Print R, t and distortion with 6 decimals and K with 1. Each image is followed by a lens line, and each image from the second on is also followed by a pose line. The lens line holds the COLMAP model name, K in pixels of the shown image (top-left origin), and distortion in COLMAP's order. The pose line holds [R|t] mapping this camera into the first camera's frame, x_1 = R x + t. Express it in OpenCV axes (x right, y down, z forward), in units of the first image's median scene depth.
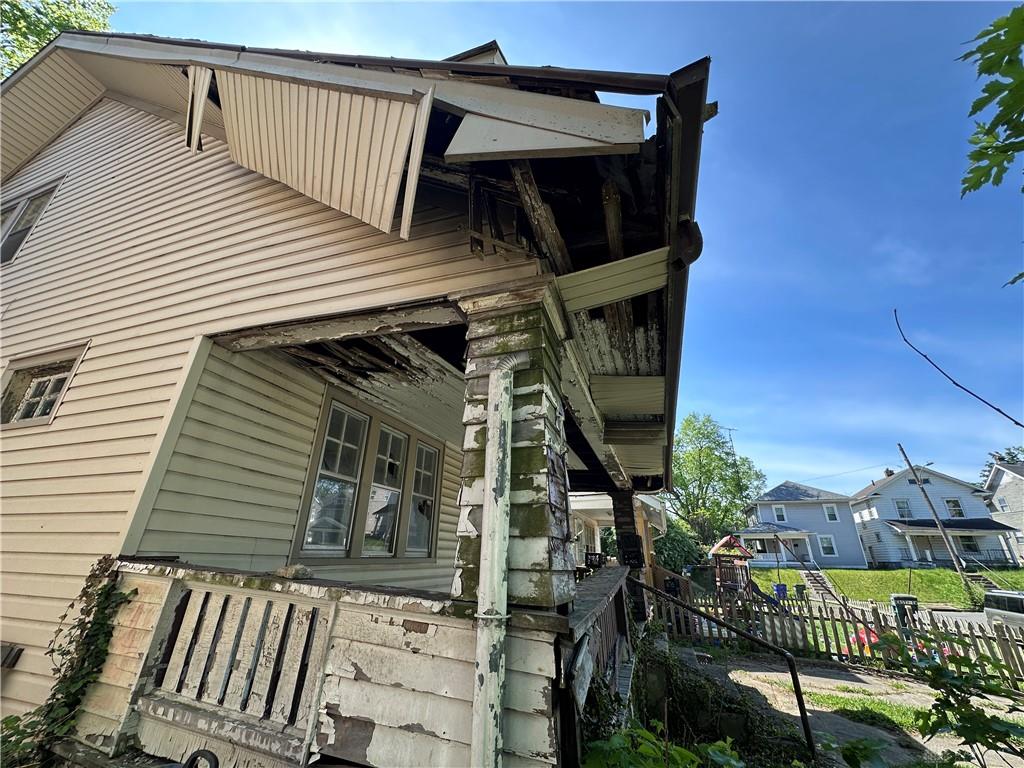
lens RADIAL K [[407.6, 0, 510.3], [0, 407.6, 384.8], [0, 0, 1]] dist [-0.005574, 0.001299]
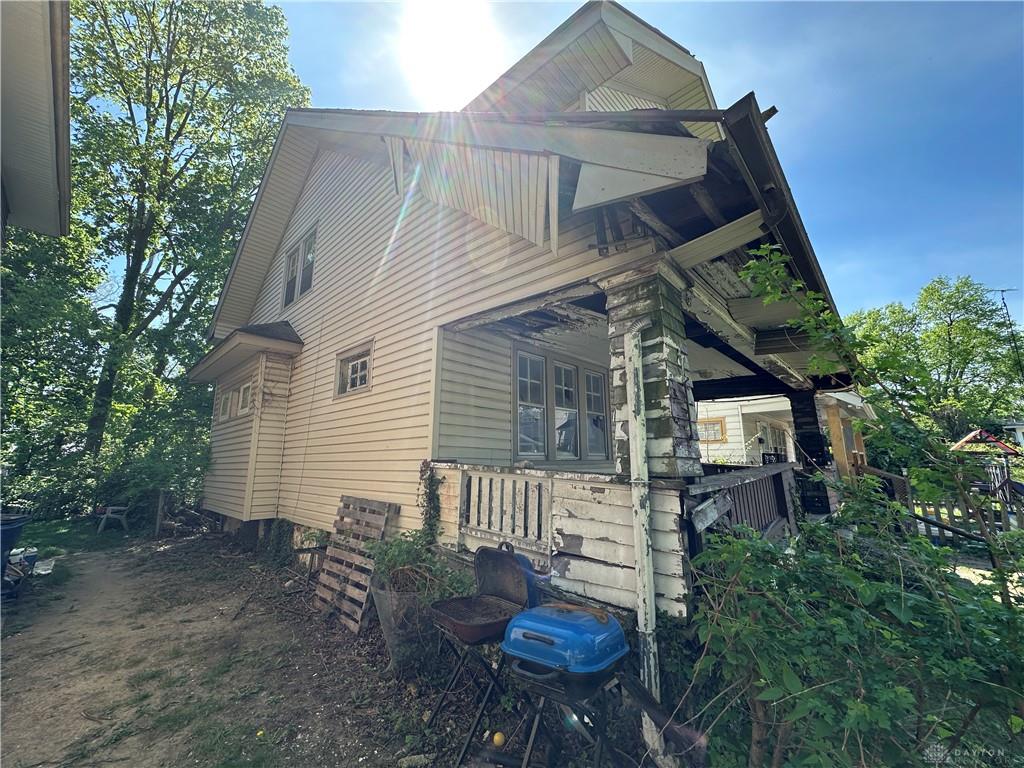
lens RADIAL K [[407.6, 0, 513.1], [0, 407.6, 382.7], [0, 0, 1]] dist [-0.005574, 0.001299]
pose [[0.914056, -0.101559, -0.392666, 0.135431], [0.177479, 0.970686, 0.162081, -0.160993], [0.364695, -0.217841, 0.905286, -0.494852]]
